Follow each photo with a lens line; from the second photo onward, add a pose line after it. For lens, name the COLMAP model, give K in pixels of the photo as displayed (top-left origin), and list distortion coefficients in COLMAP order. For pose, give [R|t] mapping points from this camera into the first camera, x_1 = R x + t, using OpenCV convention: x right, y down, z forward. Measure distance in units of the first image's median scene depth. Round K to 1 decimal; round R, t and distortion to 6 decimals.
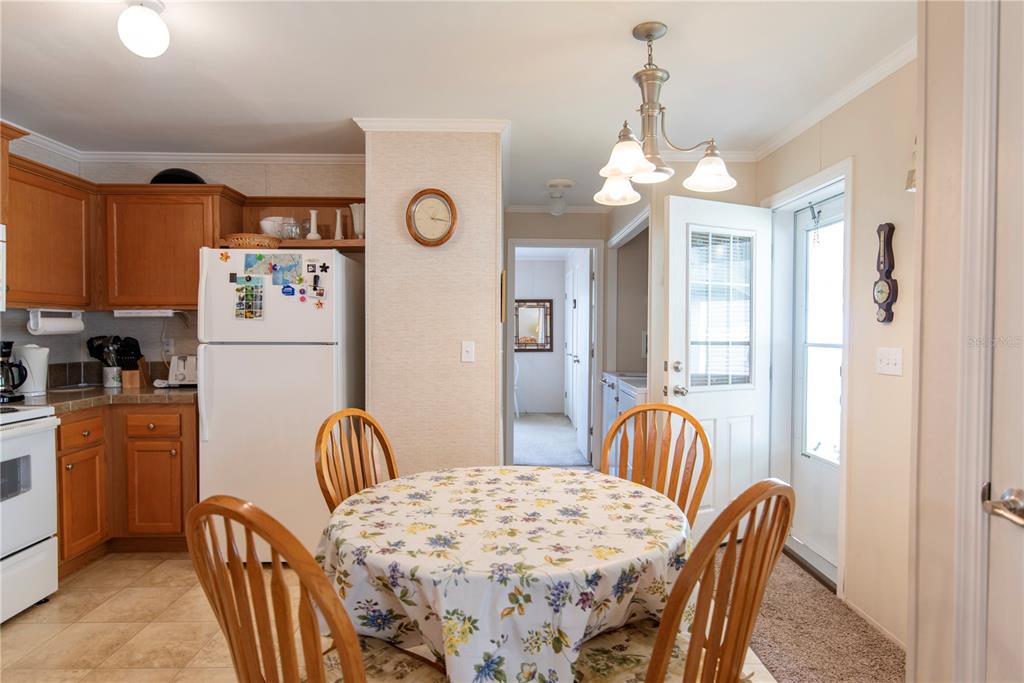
lens RADIAL K [[572.6, 0, 519.0], [0, 572.6, 342.4], [0, 0, 1]] dist [-0.001768, 0.002322]
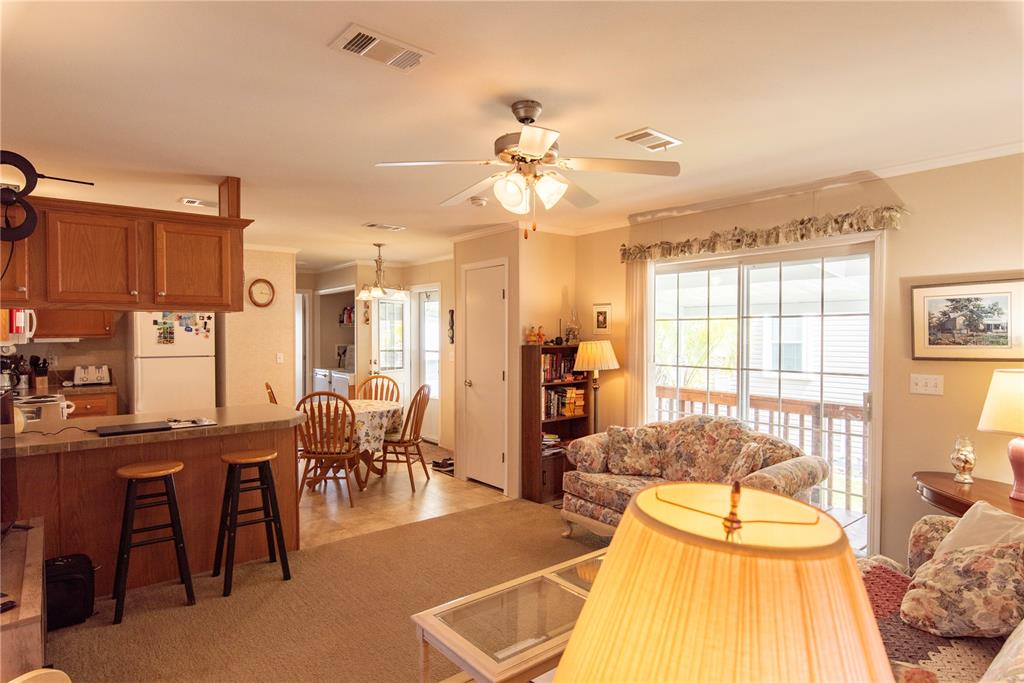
lens RADIAL K [[572.6, 0, 512.1], [0, 572.6, 342.0], [0, 0, 1]] dist [-0.001768, 0.002322]
pose [[0.794631, -0.012097, 0.606972, -0.609221], [0.015338, 0.999882, -0.000152, -0.026121], [-0.606899, 0.009430, 0.794723, -1.035110]]
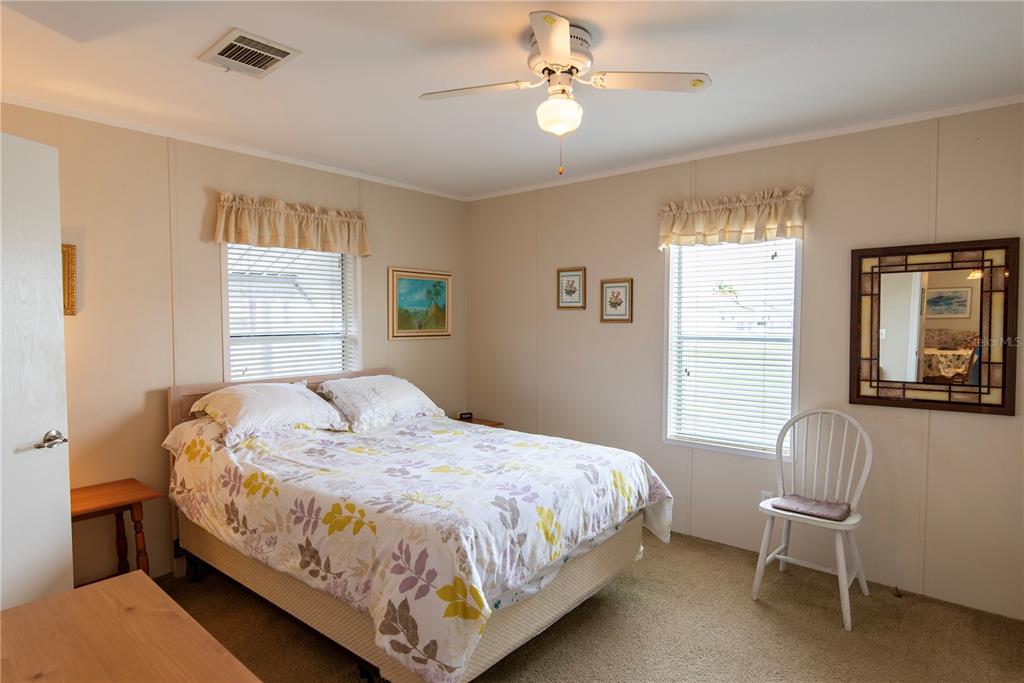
lens RADIAL K [[572.6, 0, 514.0], [0, 572.6, 345.3], [0, 0, 1]] dist [-0.001768, 0.002322]
pose [[0.756955, 0.027559, -0.652886, 0.138554], [-0.003593, 0.999271, 0.038015, -0.075668], [0.653458, -0.026430, 0.756502, 1.514704]]
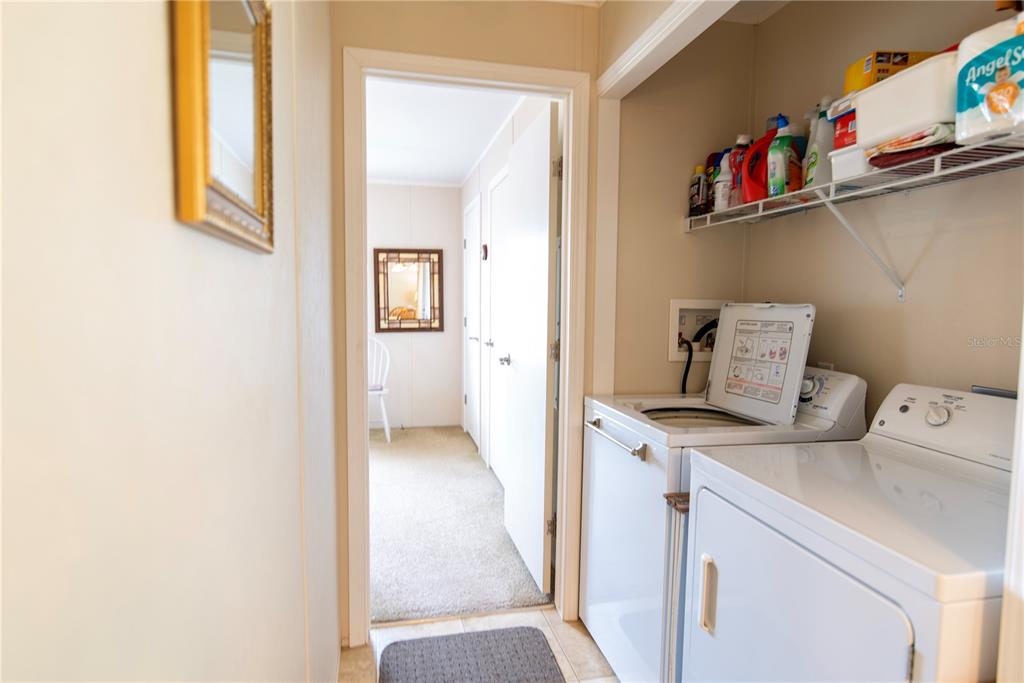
lens RADIAL K [[572.6, 0, 509.4], [0, 572.6, 343.1], [0, 0, 1]] dist [-0.001768, 0.002322]
pose [[0.980832, -0.013287, 0.194400, 0.016119], [0.002367, 0.998411, 0.056296, -0.017021], [-0.194839, -0.054756, 0.979306, 0.891526]]
